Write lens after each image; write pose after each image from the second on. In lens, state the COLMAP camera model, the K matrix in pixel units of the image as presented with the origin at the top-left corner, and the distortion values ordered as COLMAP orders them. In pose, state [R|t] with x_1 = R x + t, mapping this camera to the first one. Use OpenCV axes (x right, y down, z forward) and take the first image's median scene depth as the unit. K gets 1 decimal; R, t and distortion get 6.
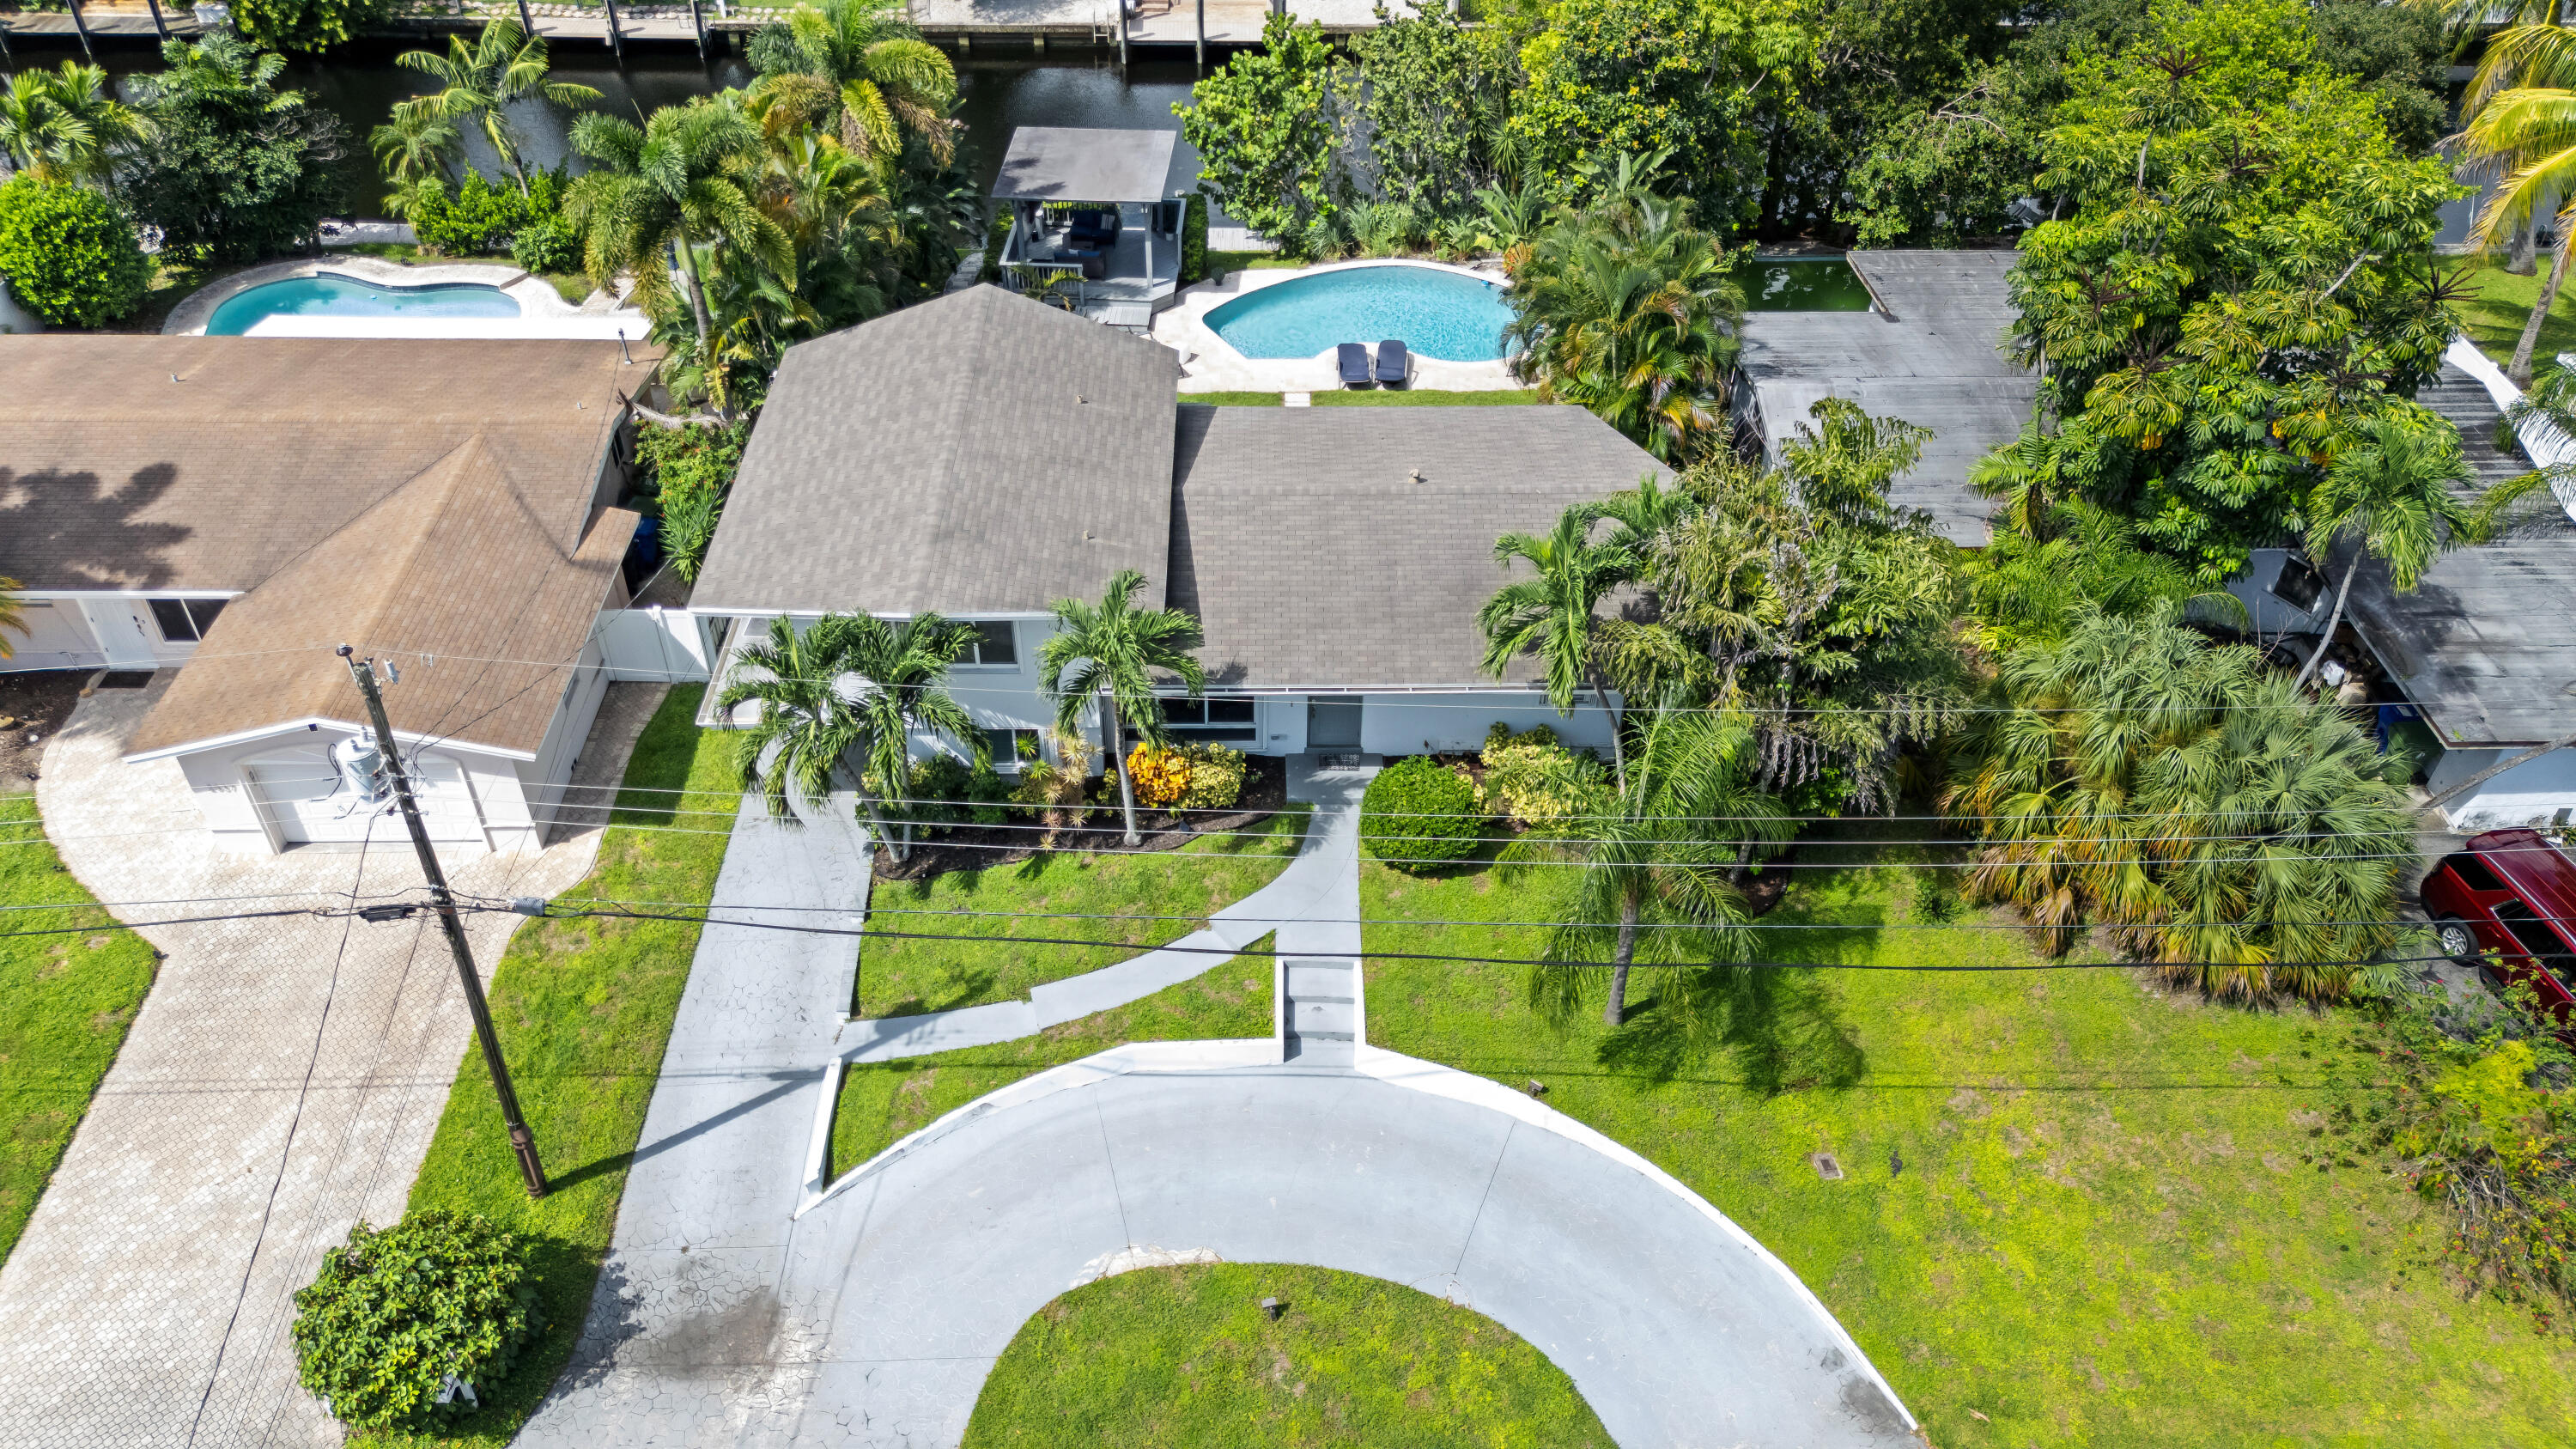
lens RADIAL K [[1896.6, 0, 1283.8], [0, 1896.6, 731.7], [0, 0, 1]] dist [0.087780, -0.074565]
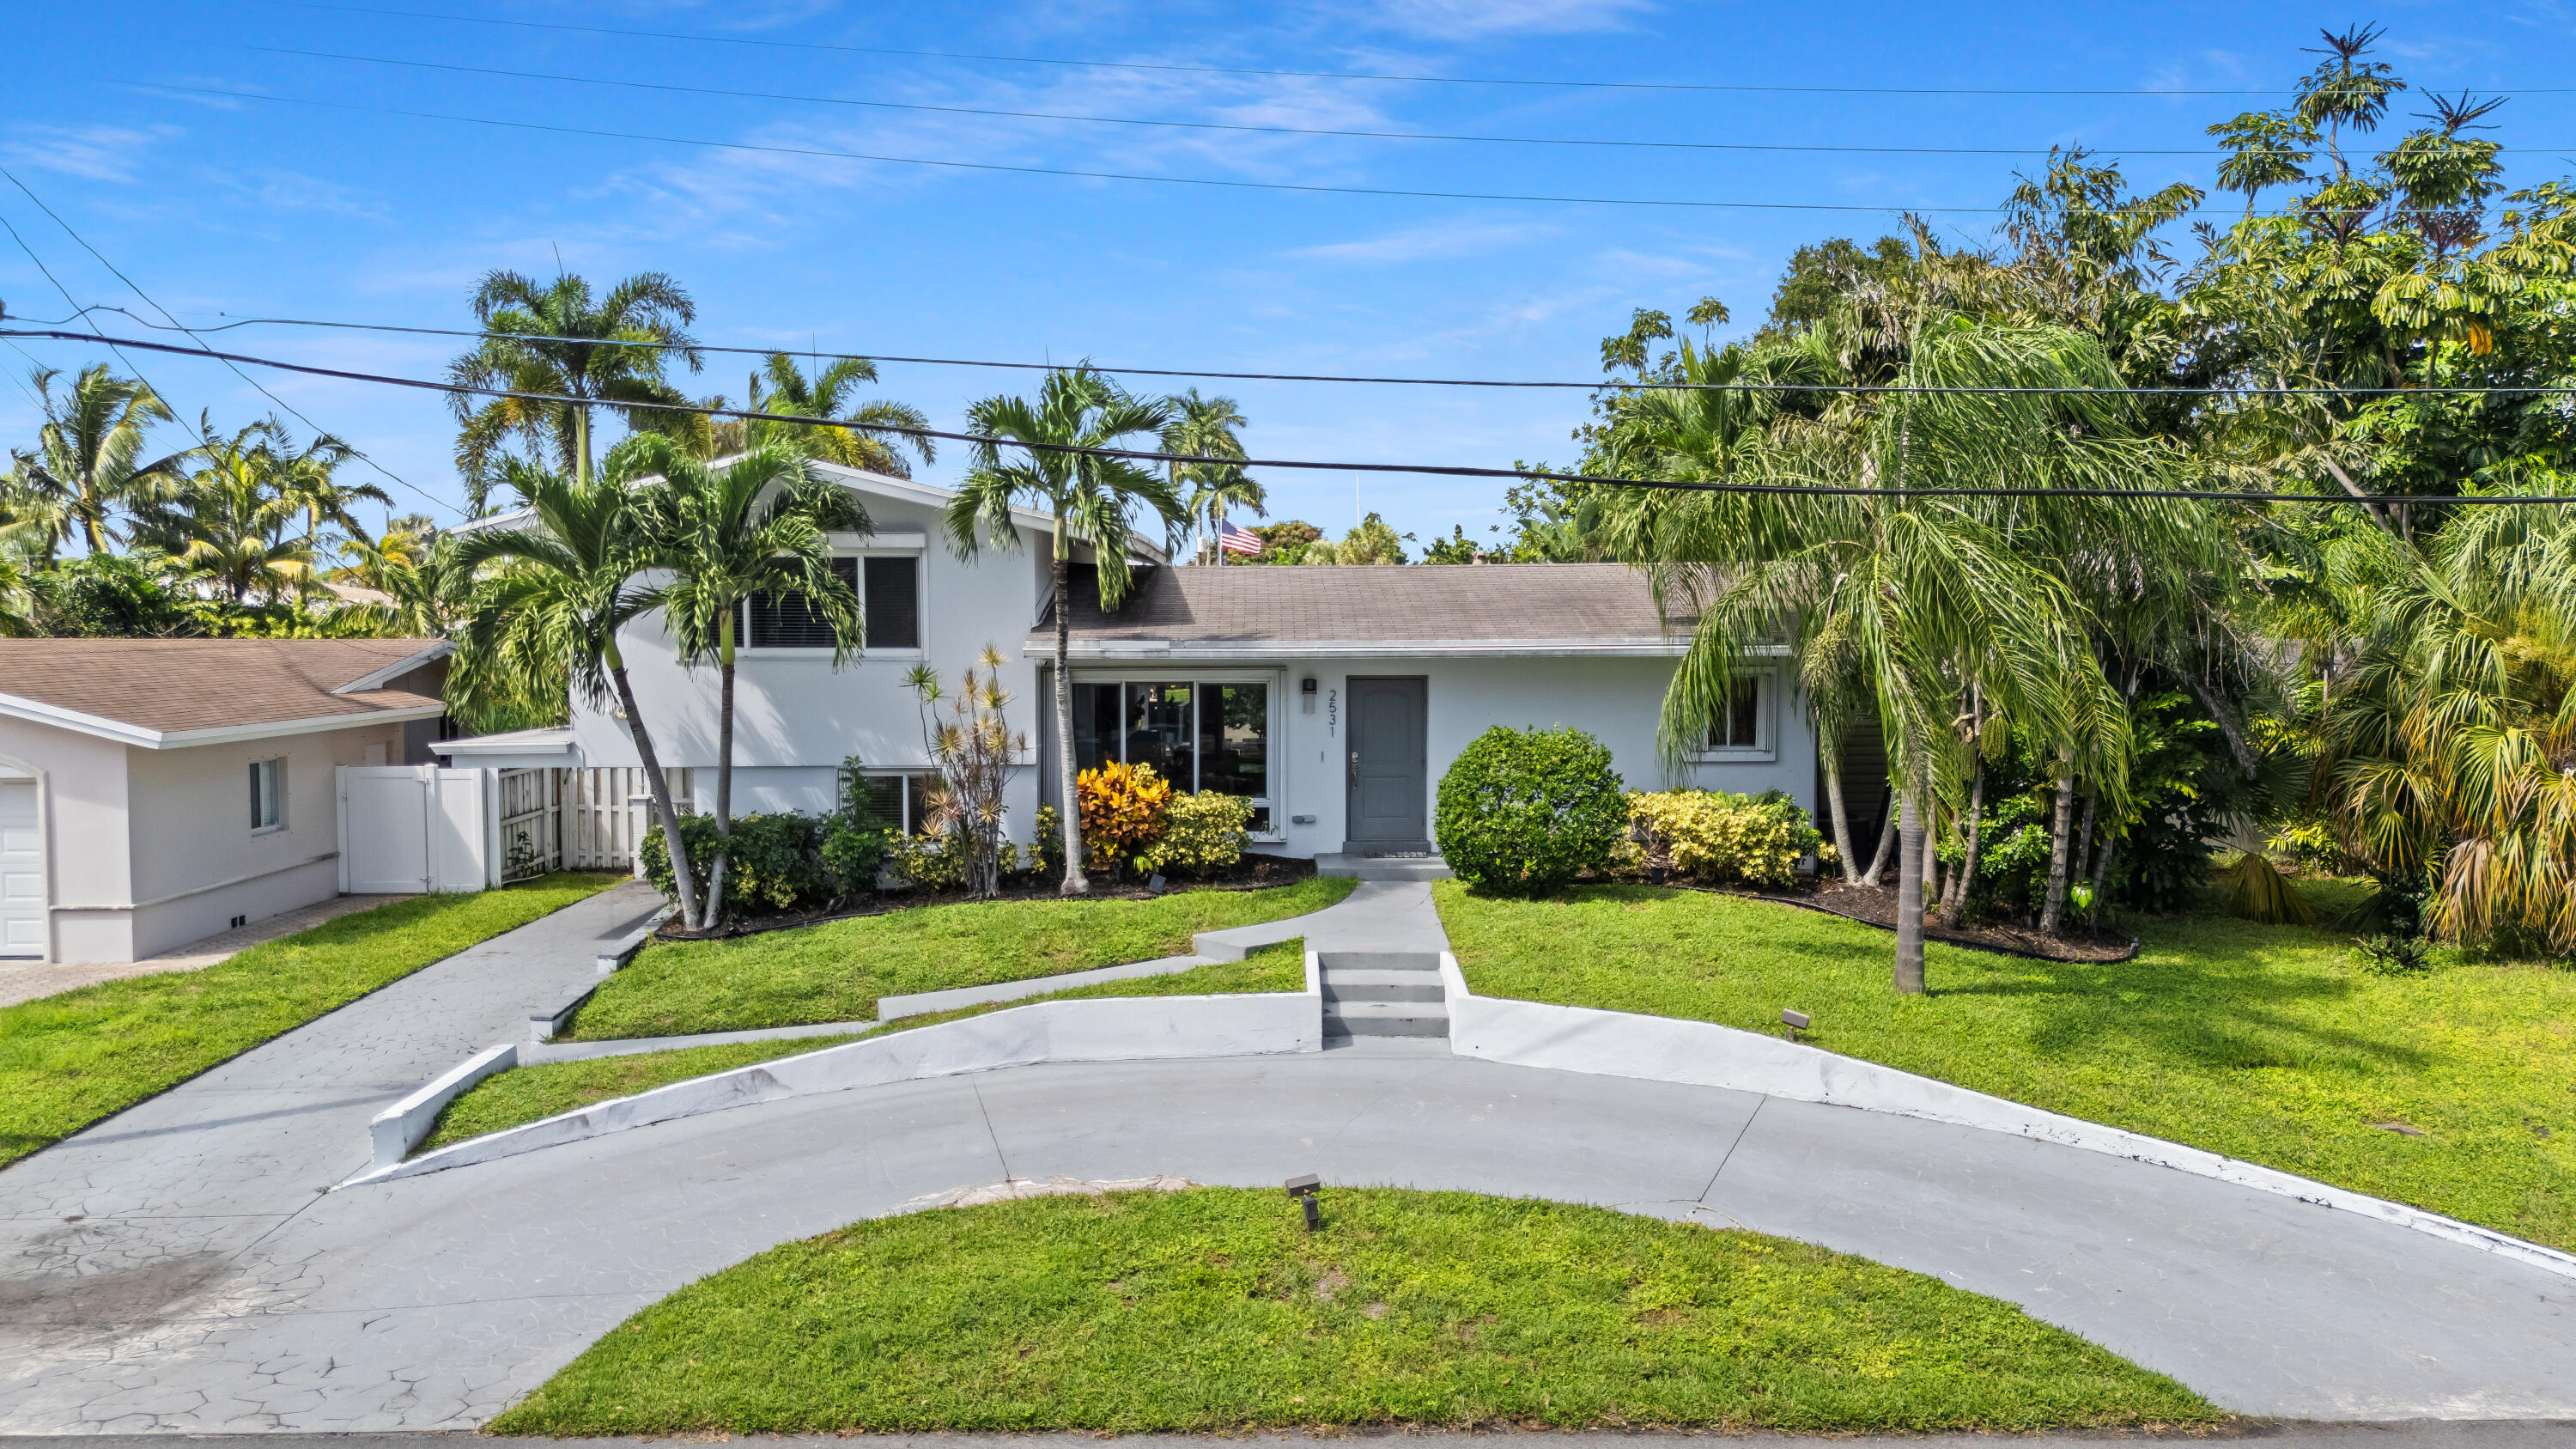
lens RADIAL K [[1896.6, 0, 1283.8], [0, 1896.6, 731.7], [0, 0, 1]] dist [0.087780, -0.074565]
pose [[0.999865, -0.015567, -0.005208, -0.006412], [0.009465, 0.805964, -0.591889, 0.391704], [0.013411, 0.591760, 0.806003, 0.463581]]
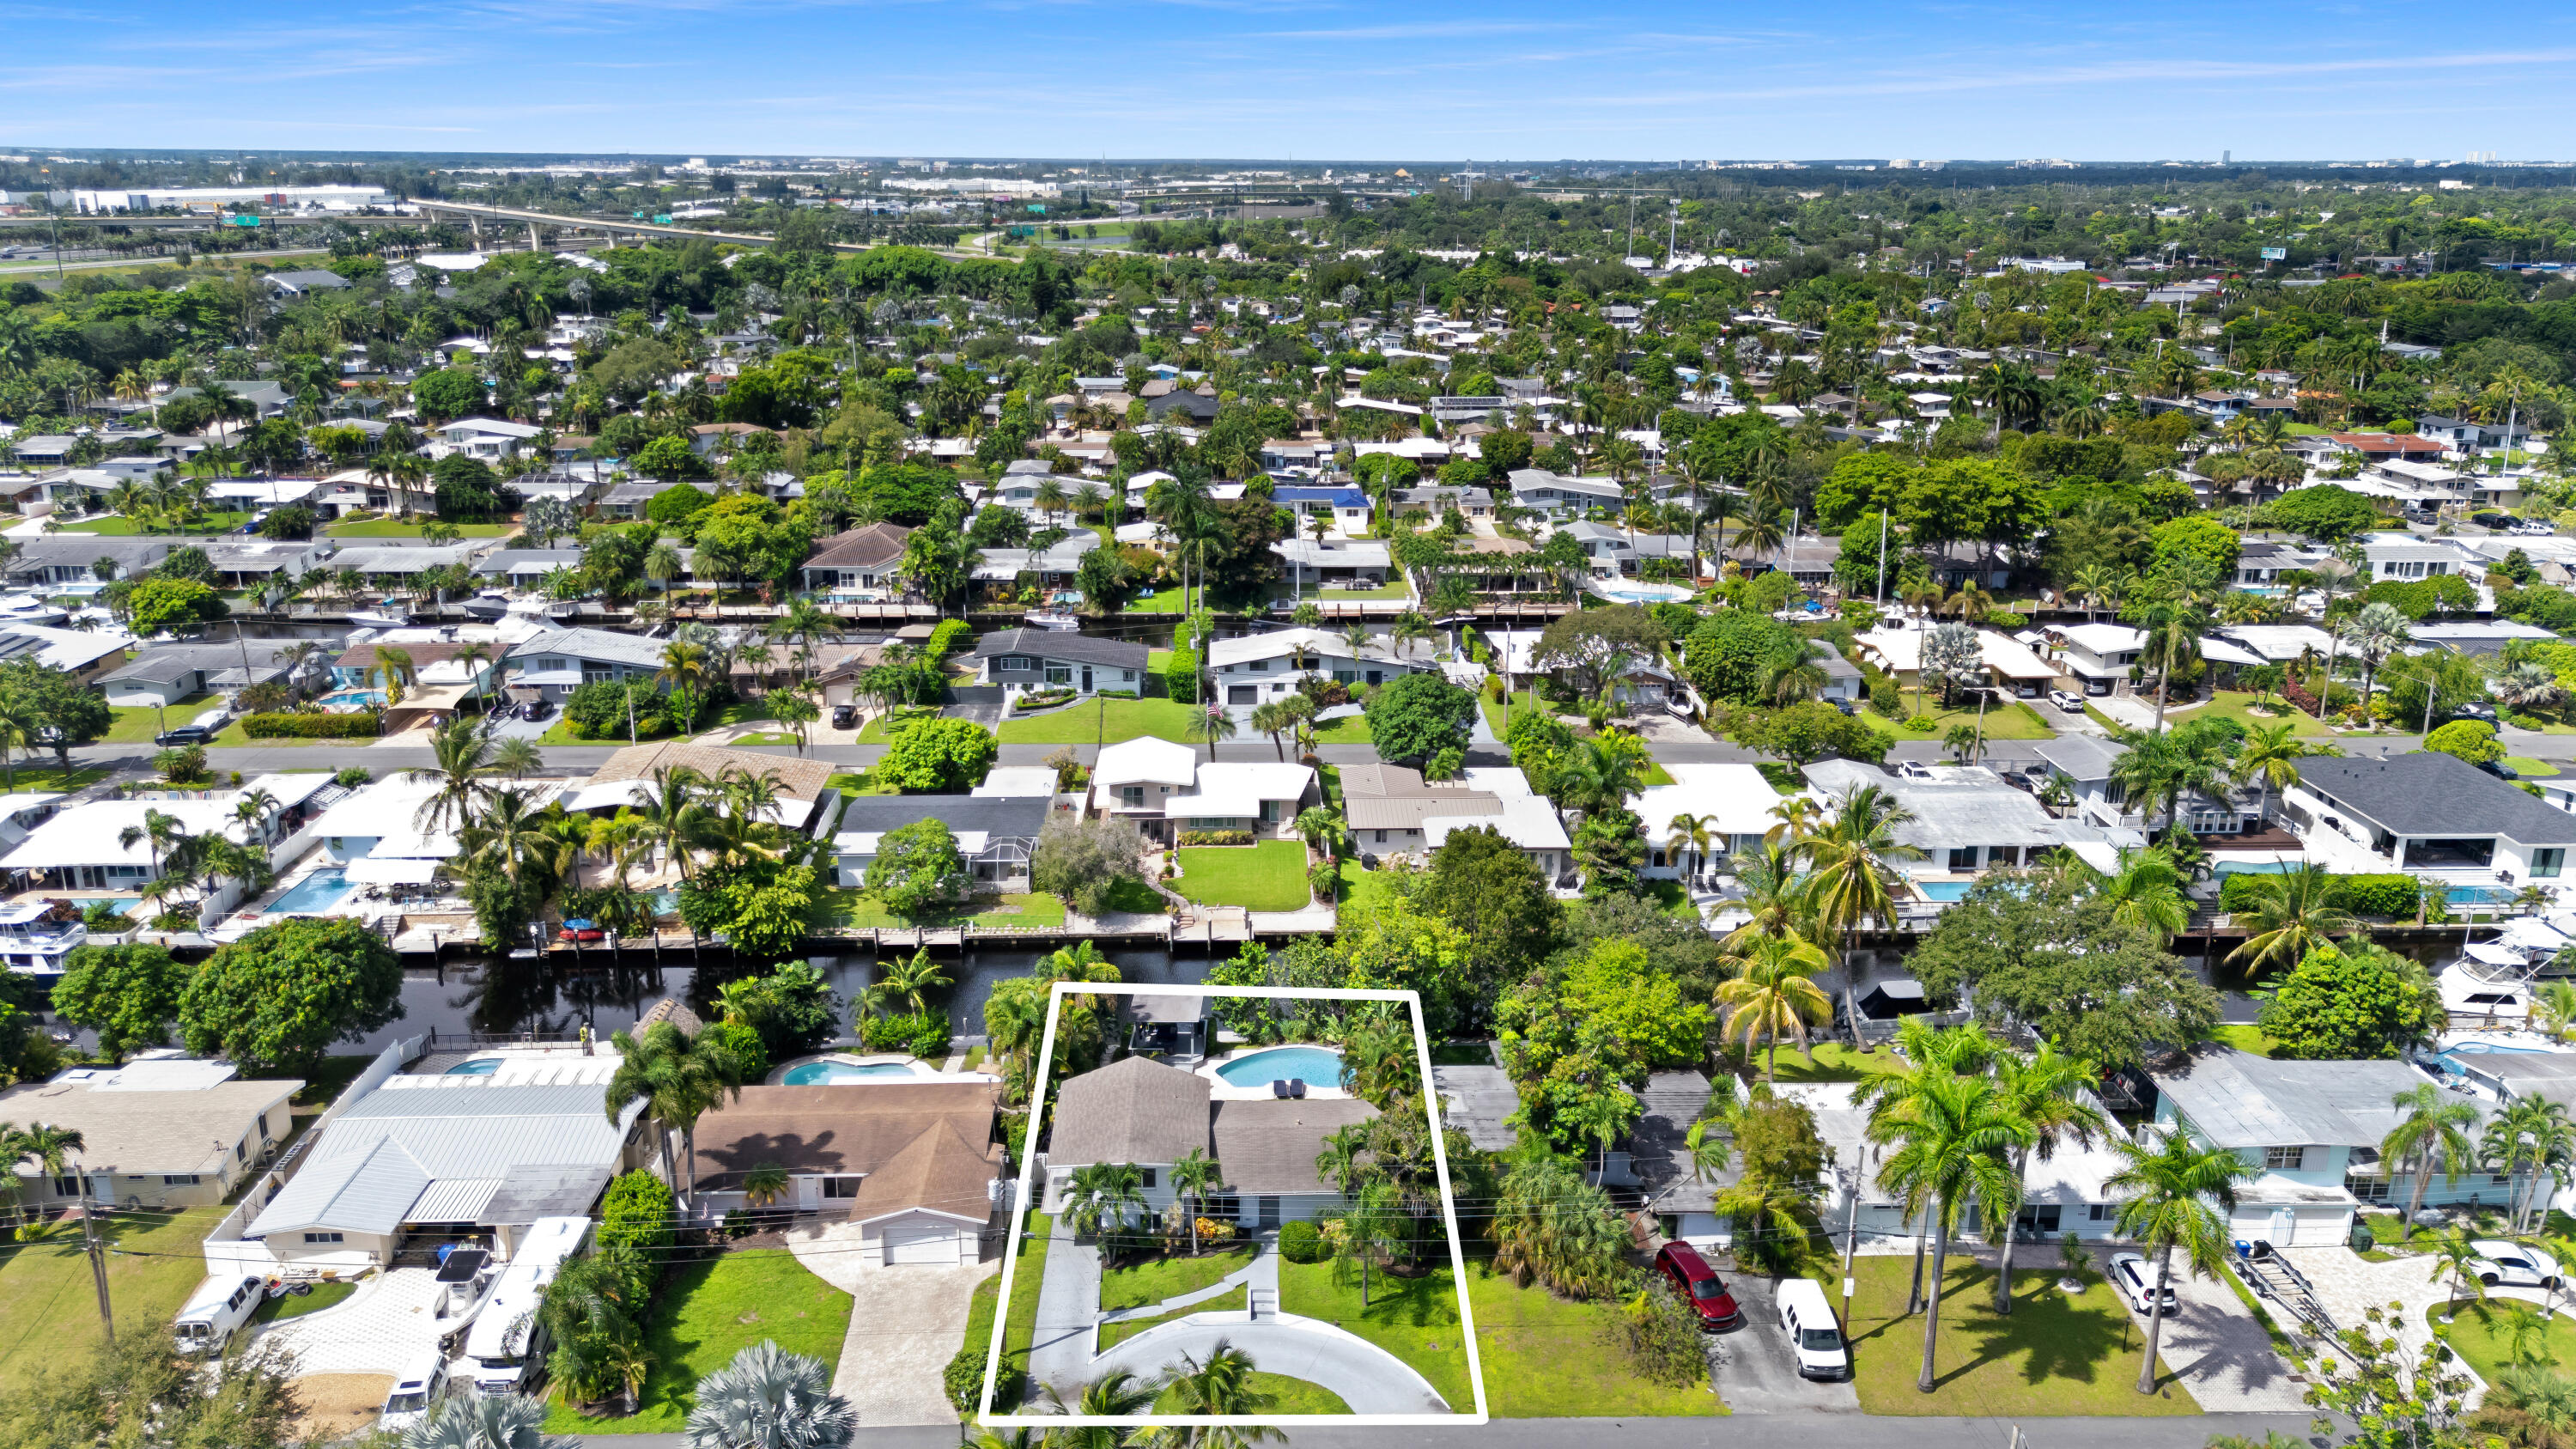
lens RADIAL K [[1896.6, 0, 1283.8], [0, 1896.6, 731.7], [0, 0, 1]] dist [0.087780, -0.074565]
pose [[0.999839, -0.009183, 0.015386, 0.012242], [0.014503, 0.919001, -0.393989, 0.457352], [-0.010522, 0.394149, 0.918986, -1.859862]]
